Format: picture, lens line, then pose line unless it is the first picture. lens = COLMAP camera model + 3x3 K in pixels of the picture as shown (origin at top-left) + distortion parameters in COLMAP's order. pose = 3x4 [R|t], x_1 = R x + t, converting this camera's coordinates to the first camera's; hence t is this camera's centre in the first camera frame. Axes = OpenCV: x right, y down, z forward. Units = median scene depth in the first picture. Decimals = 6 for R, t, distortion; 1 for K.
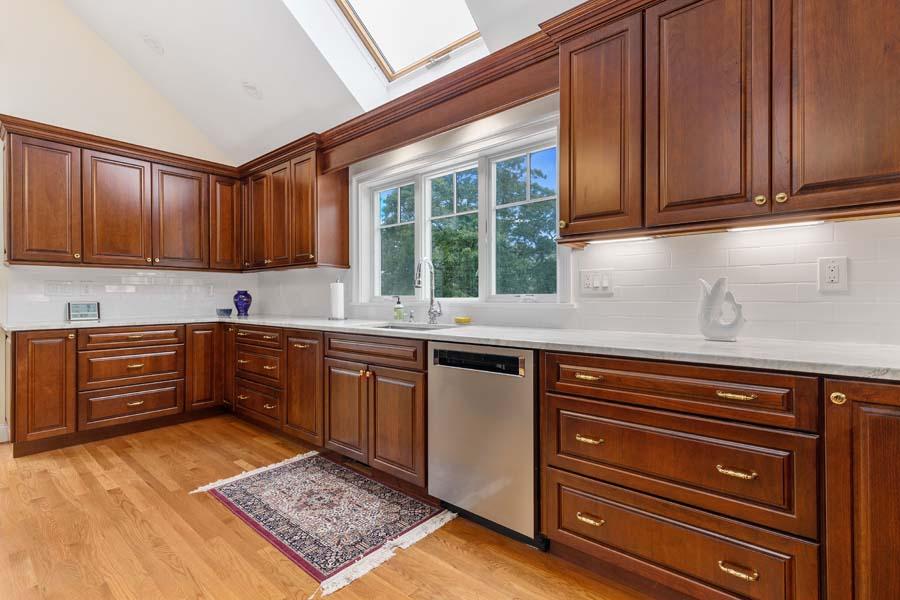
lens RADIAL K [[415.5, 0, 453.7], [0, 415.5, 296.2], [0, 0, 1]] dist [0.004012, 0.000217]
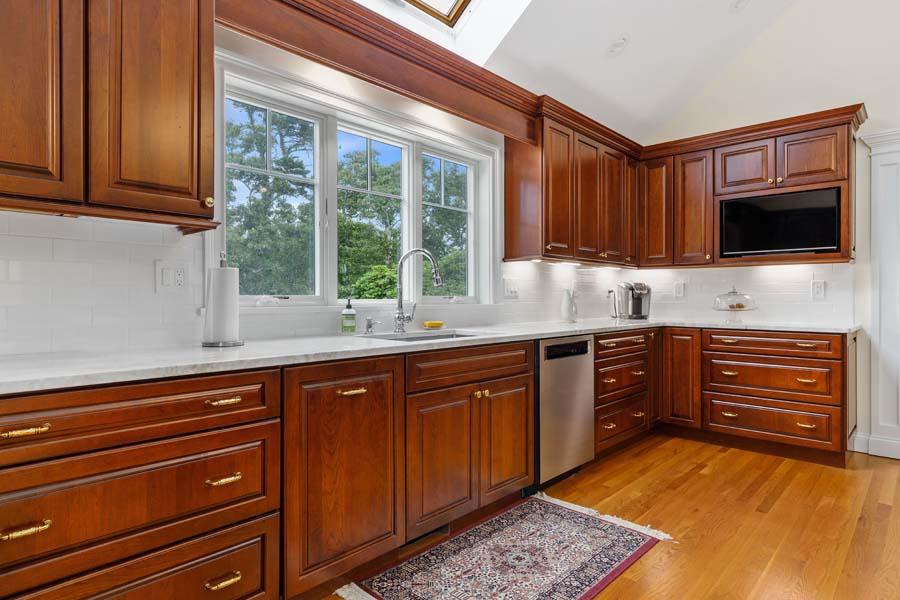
lens RADIAL K [[515.8, 0, 450.0], [0, 515.8, 300.0], [0, 0, 1]] dist [0.004181, 0.001149]
pose [[0.044401, 0.001019, 0.999013, -1.296686], [-0.002977, 0.999995, -0.000887, 0.006975], [-0.999009, -0.002935, 0.044403, 1.094516]]
